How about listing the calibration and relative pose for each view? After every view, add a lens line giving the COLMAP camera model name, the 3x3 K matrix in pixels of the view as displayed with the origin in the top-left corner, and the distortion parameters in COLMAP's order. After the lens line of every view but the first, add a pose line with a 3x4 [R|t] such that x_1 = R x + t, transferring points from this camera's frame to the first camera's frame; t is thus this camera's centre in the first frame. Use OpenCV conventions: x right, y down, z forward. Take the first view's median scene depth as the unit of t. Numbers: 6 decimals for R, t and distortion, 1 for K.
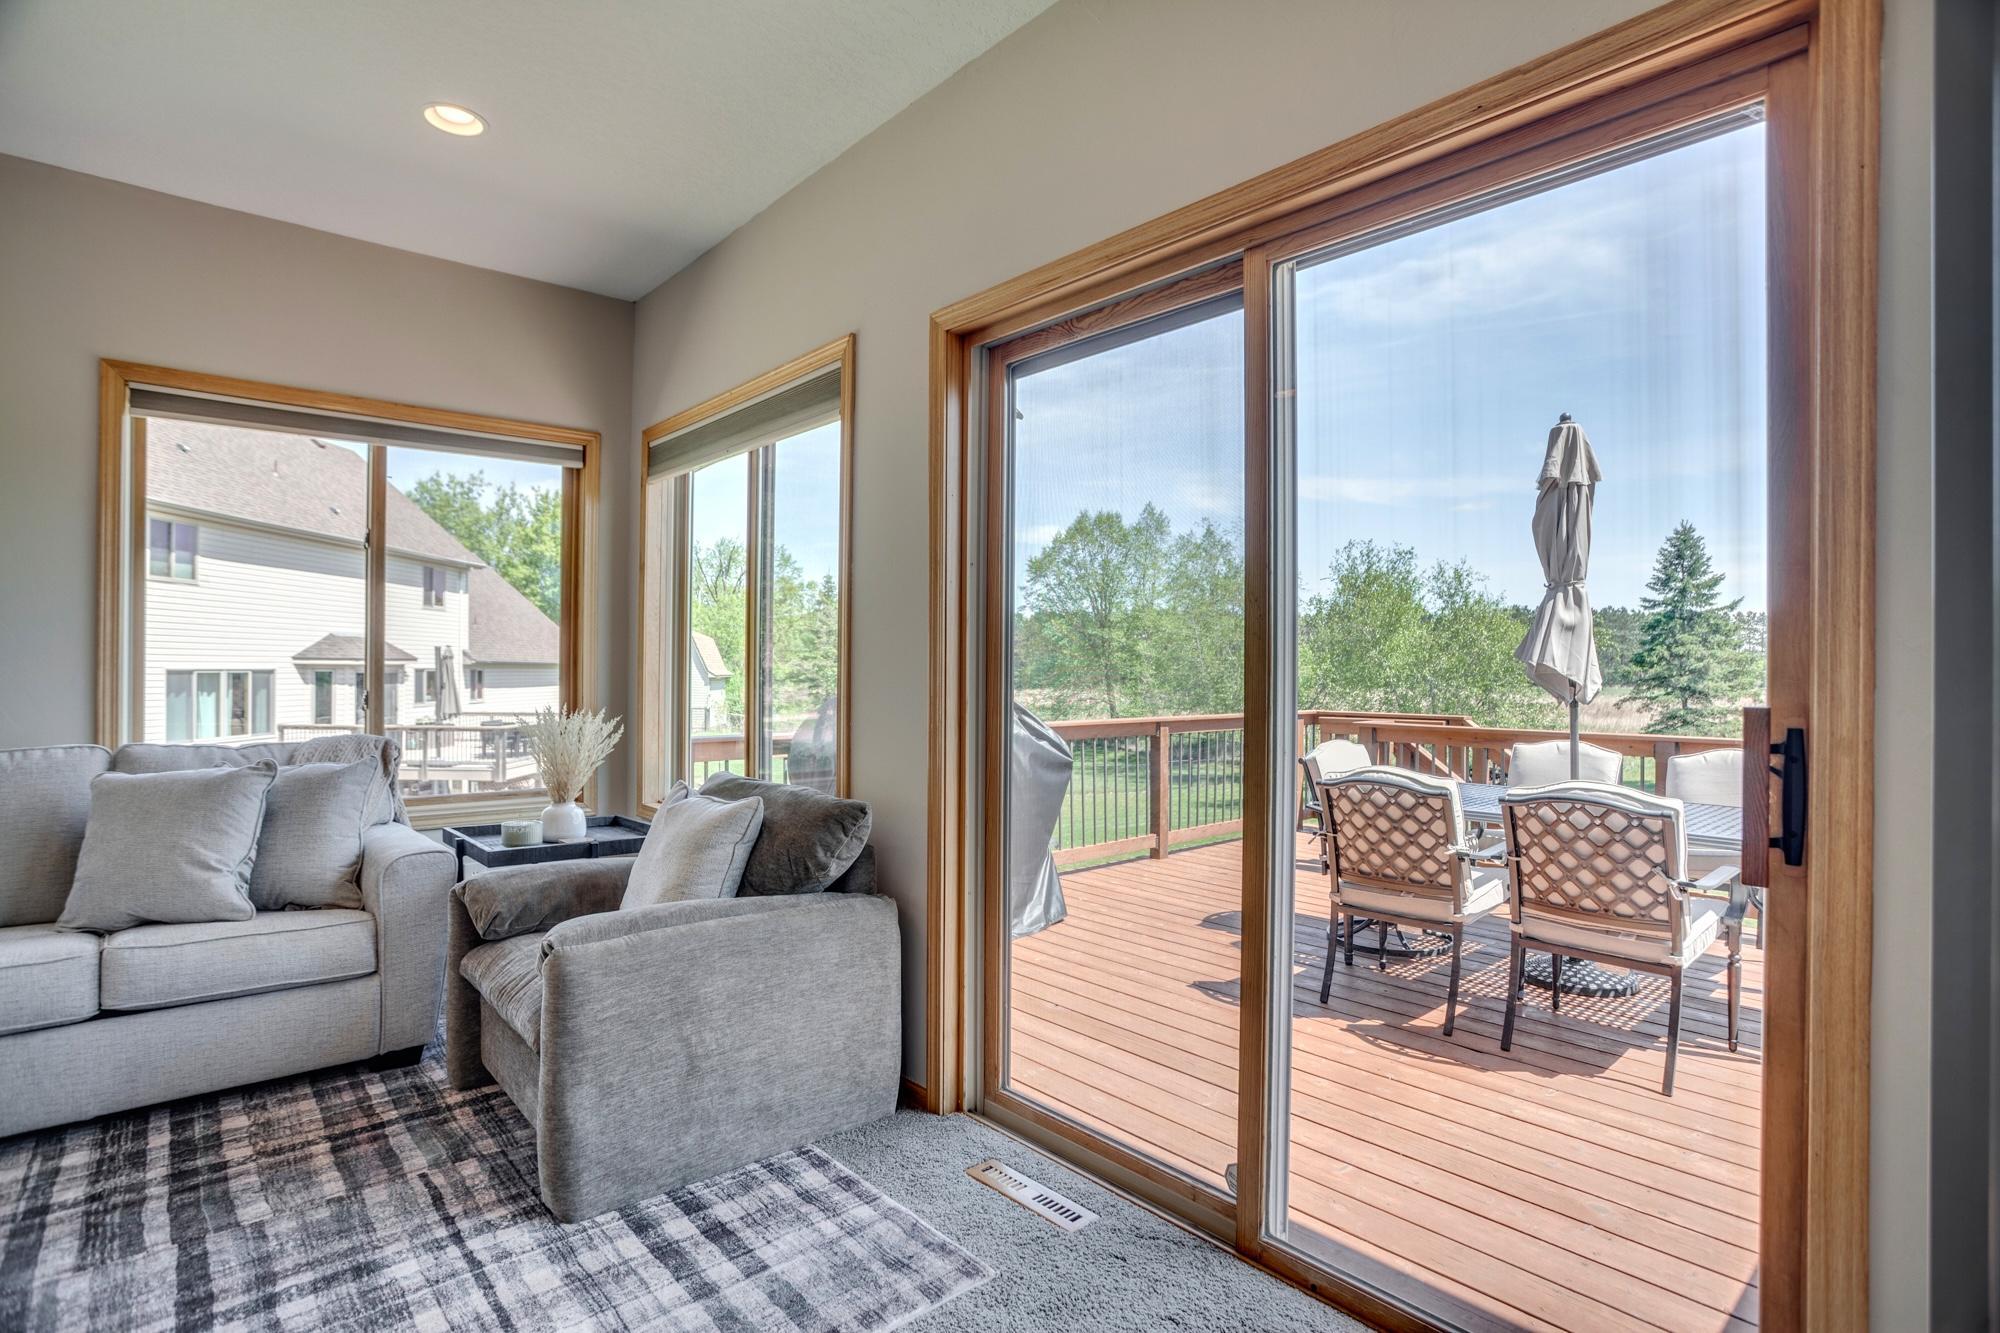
lens RADIAL K [[983.9, 0, 1000.0], [0, 983.9, 666.5], [0, 0, 1]] dist [-0.059292, 0.022084]
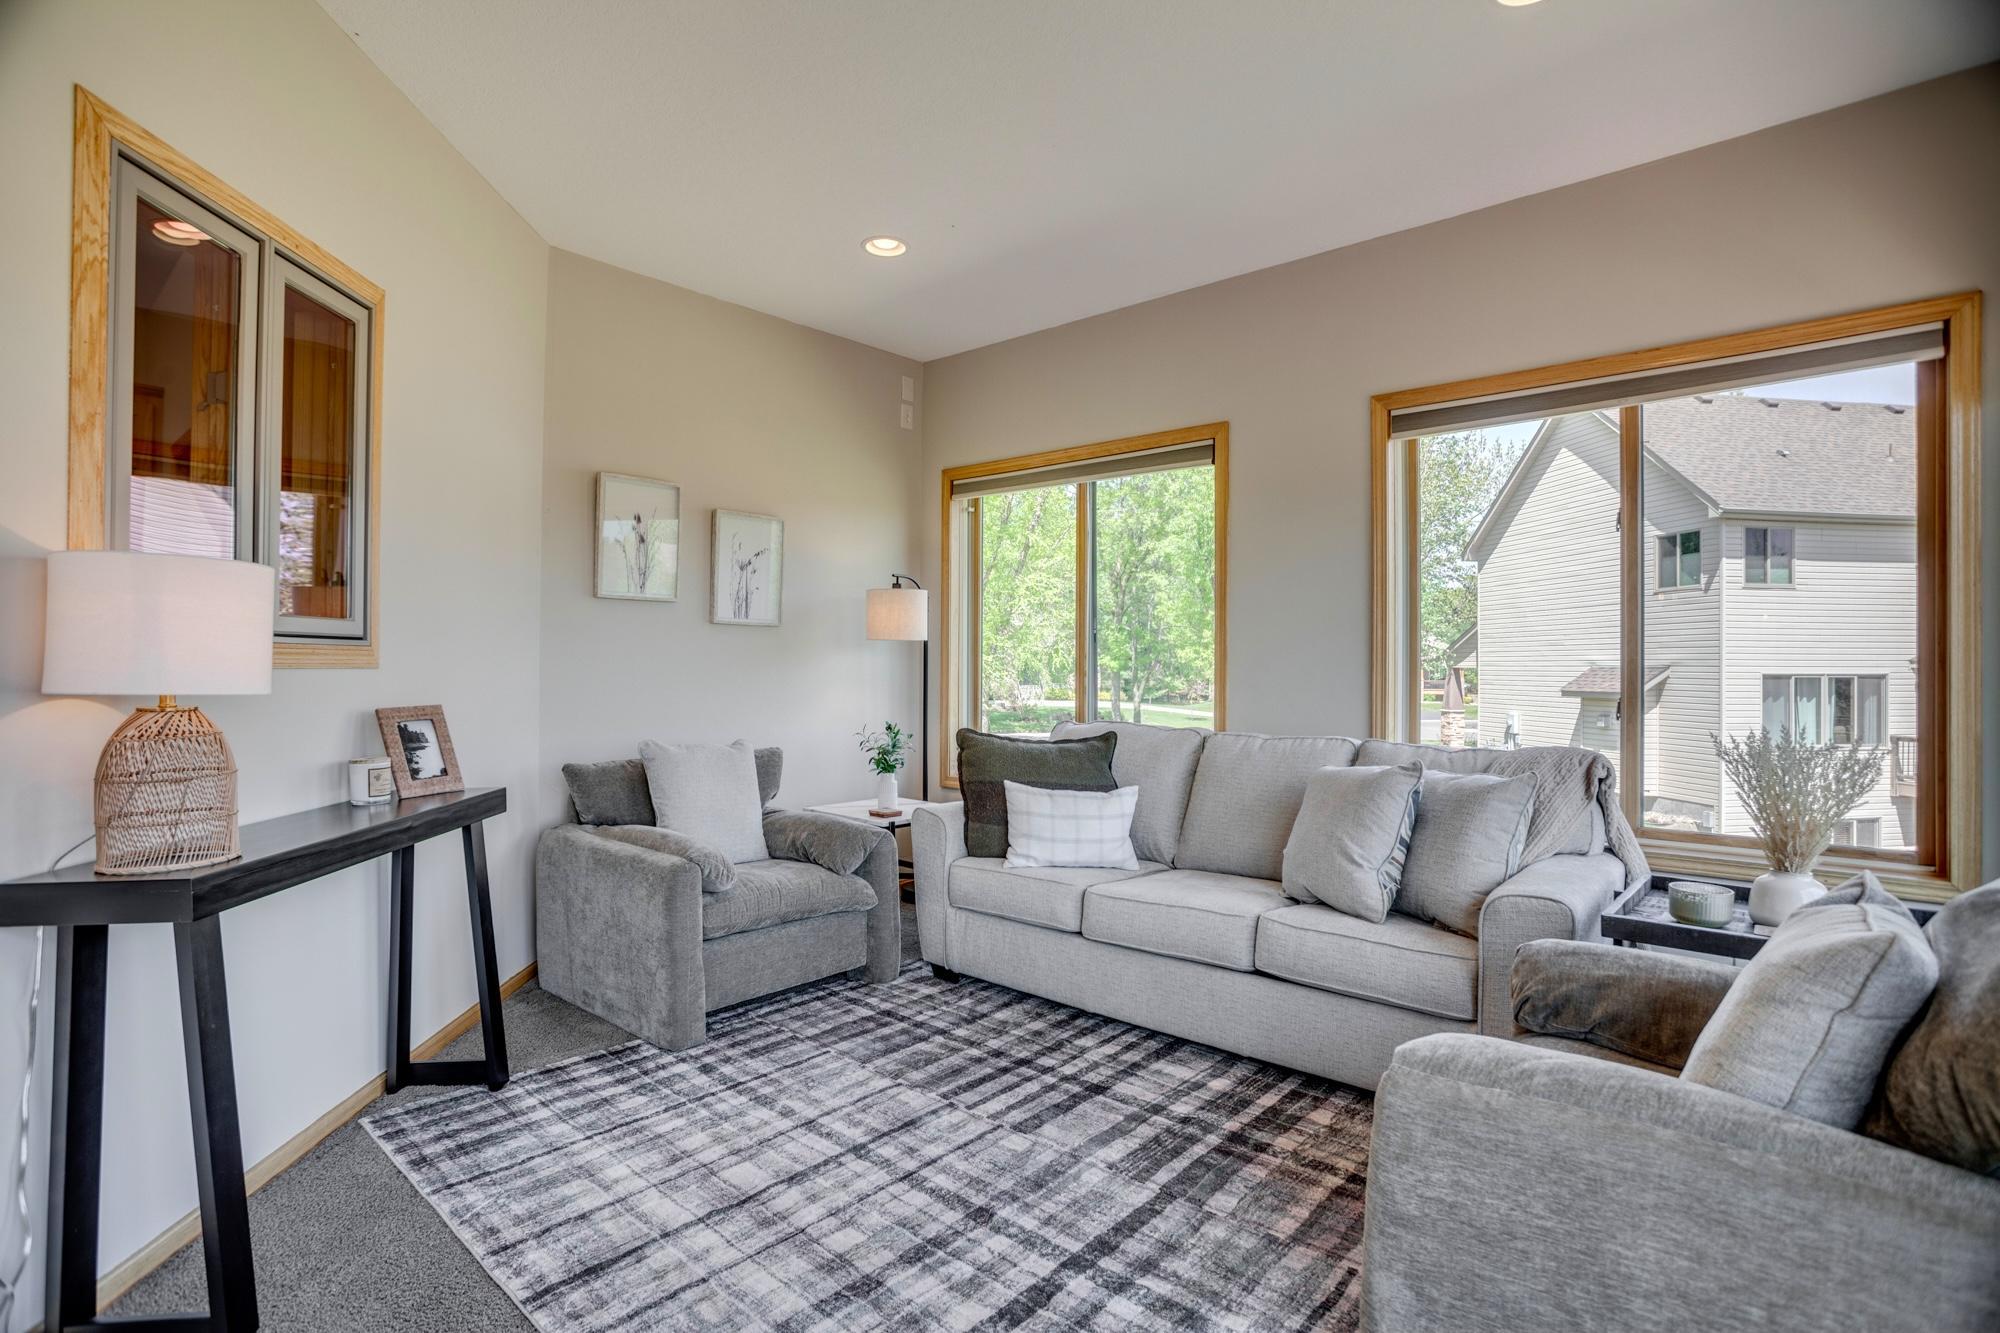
lens RADIAL K [[966.7, 0, 1000.0], [0, 966.7, 666.5], [0, 0, 1]] dist [-0.057646, 0.015587]
pose [[0.115345, -0.007068, -0.993300, 0.150301], [0.001279, 0.999975, -0.006967, 0.004098], [0.993325, -0.000467, 0.115351, 0.481393]]
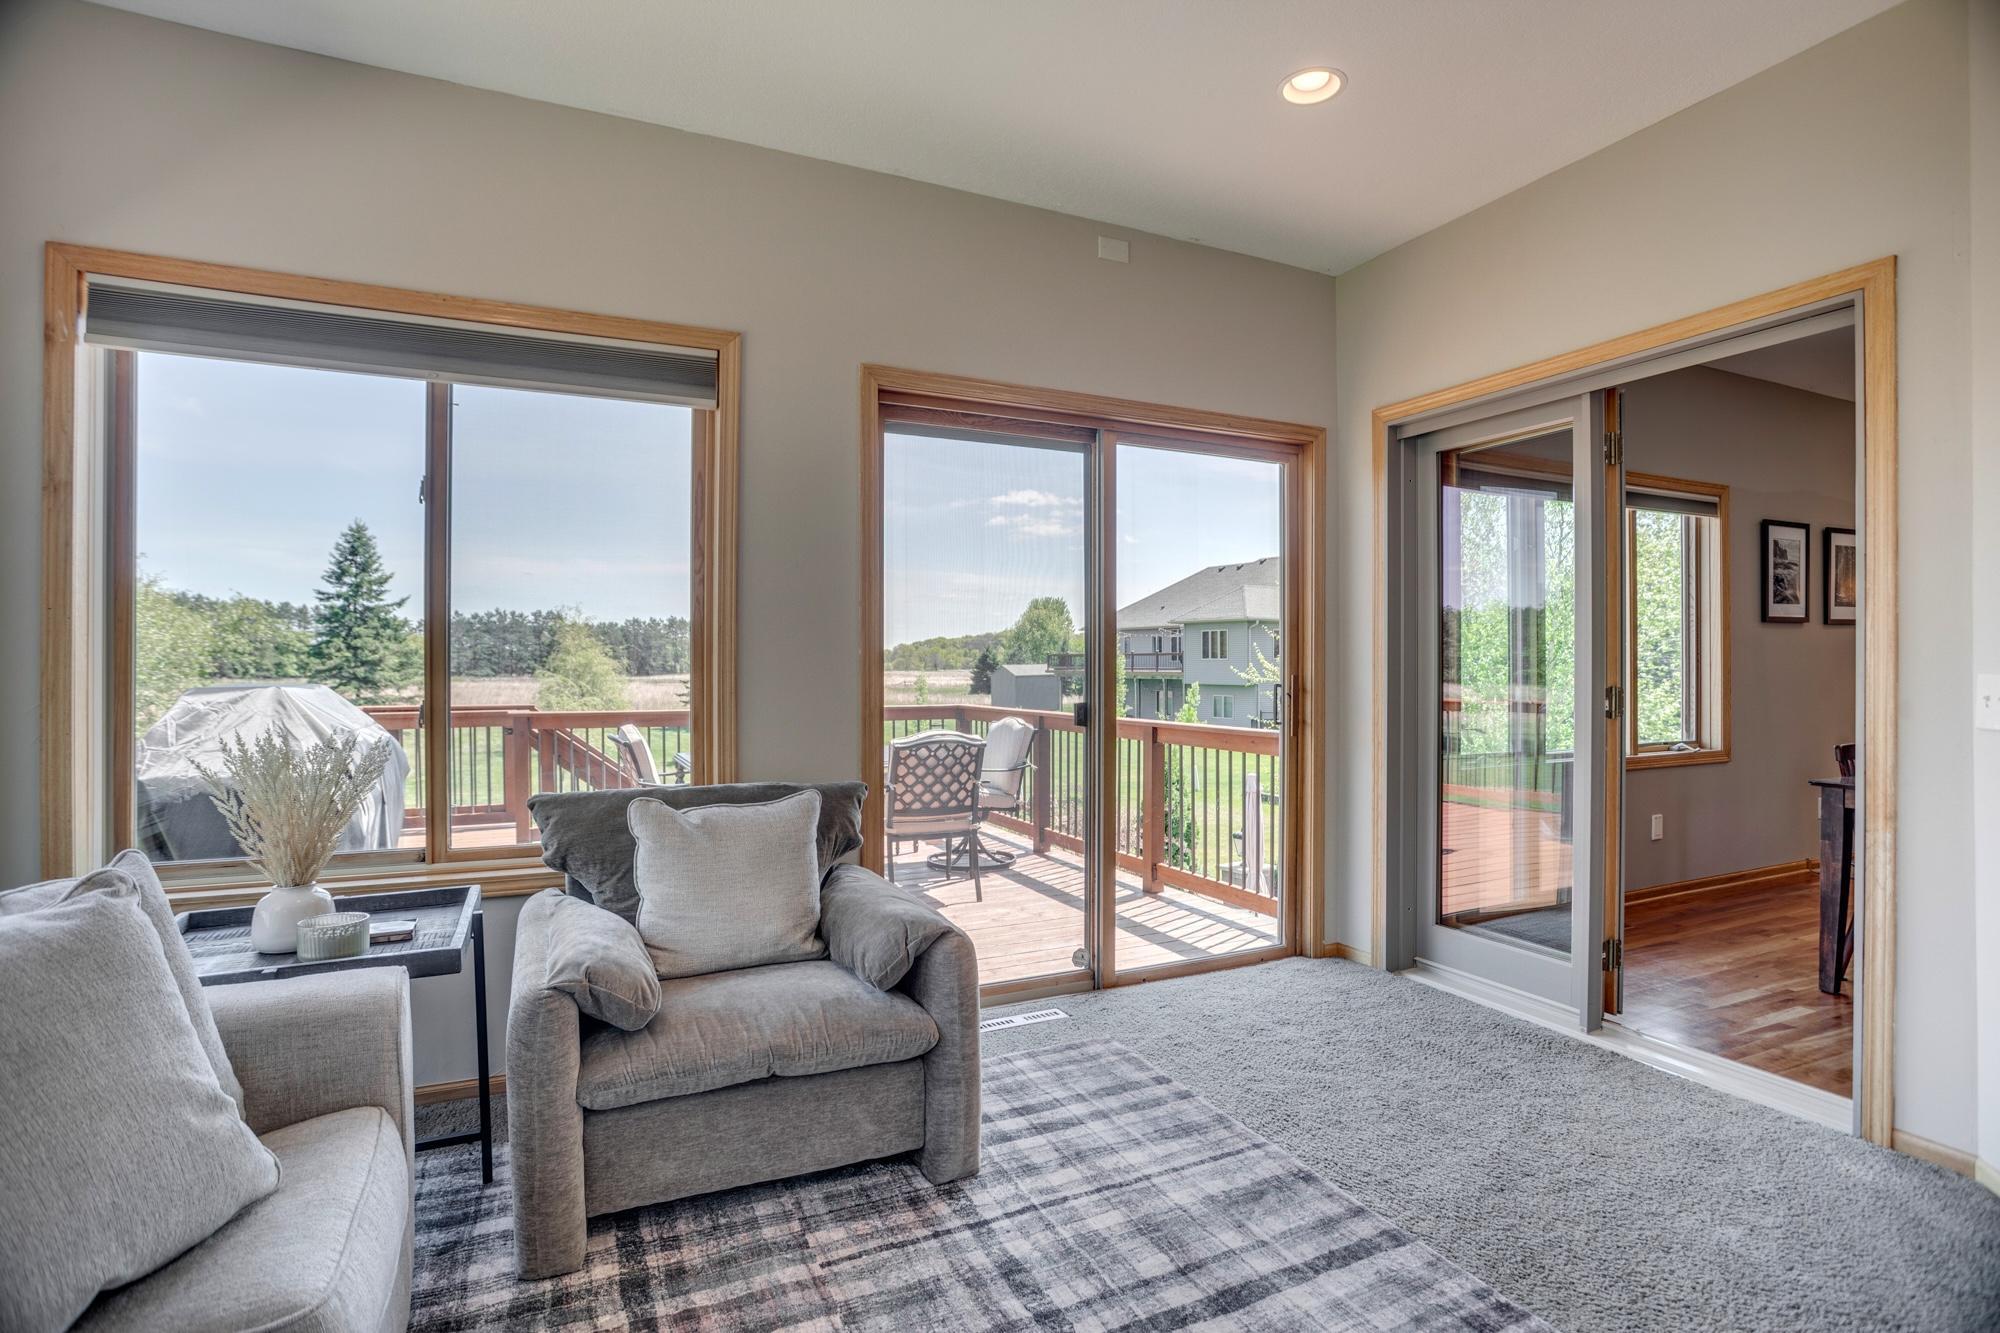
lens RADIAL K [[983.9, 0, 1000.0], [0, 983.9, 666.5], [0, 0, 1]] dist [-0.059292, 0.022084]
pose [[0.273433, -0.007320, 0.961863, -1.116691], [-0.001019, 0.999968, 0.007900, -0.003792], [-0.961891, -0.003140, 0.273417, 0.501057]]
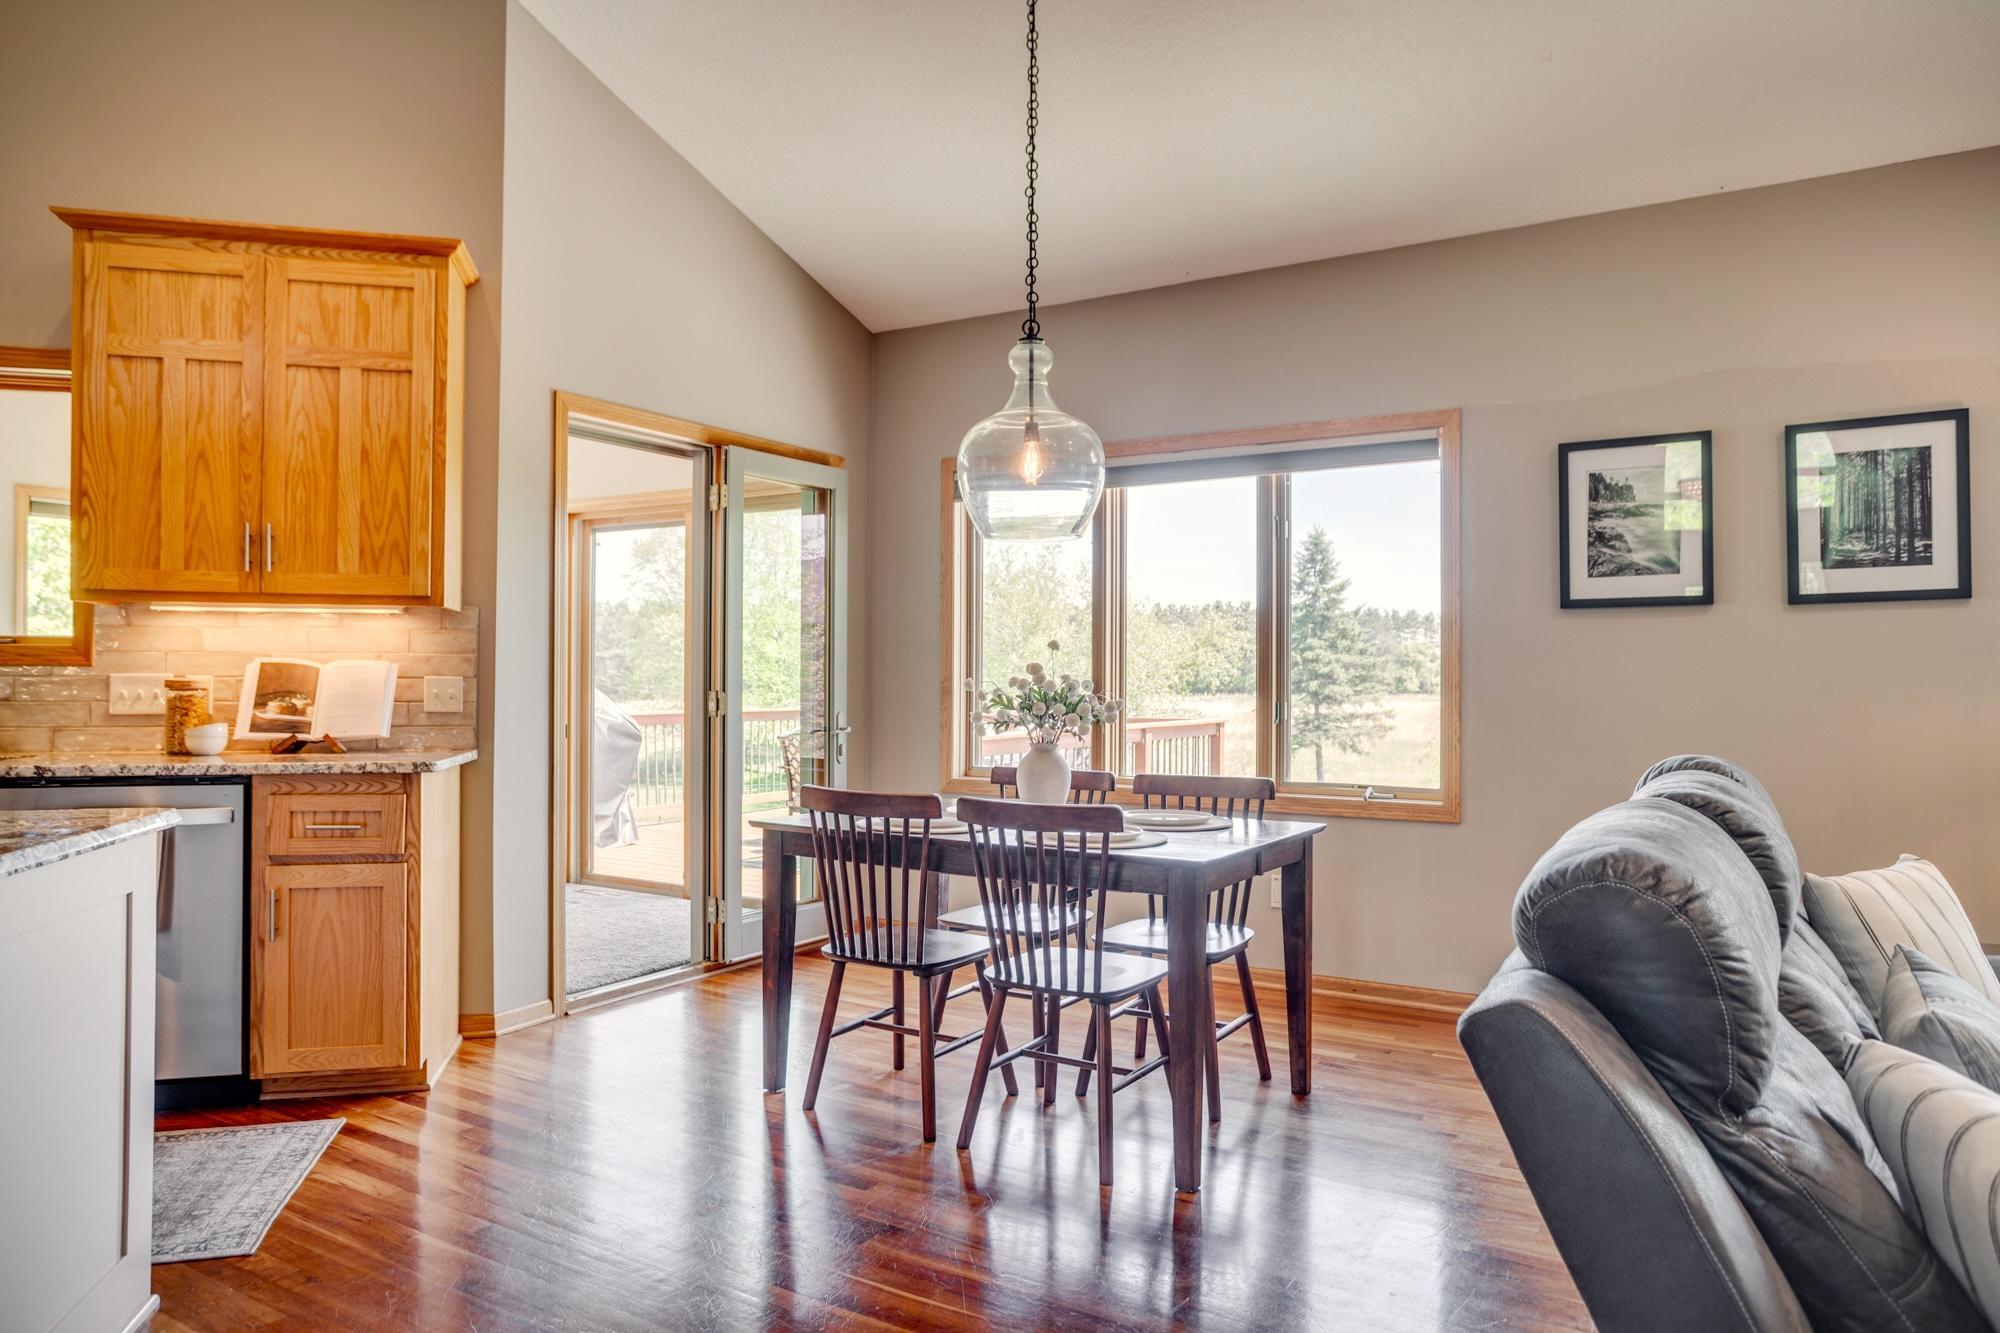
lens RADIAL K [[1282.9, 0, 1000.0], [0, 1282.9, 666.5], [0, 0, 1]] dist [-0.065553, 0.000009]
pose [[0.953696, 0.000869, 0.300770, 0.020734], [0.000369, 0.999992, -0.004059, 0.002242], [-0.300771, 0.003982, 0.953688, -1.835525]]
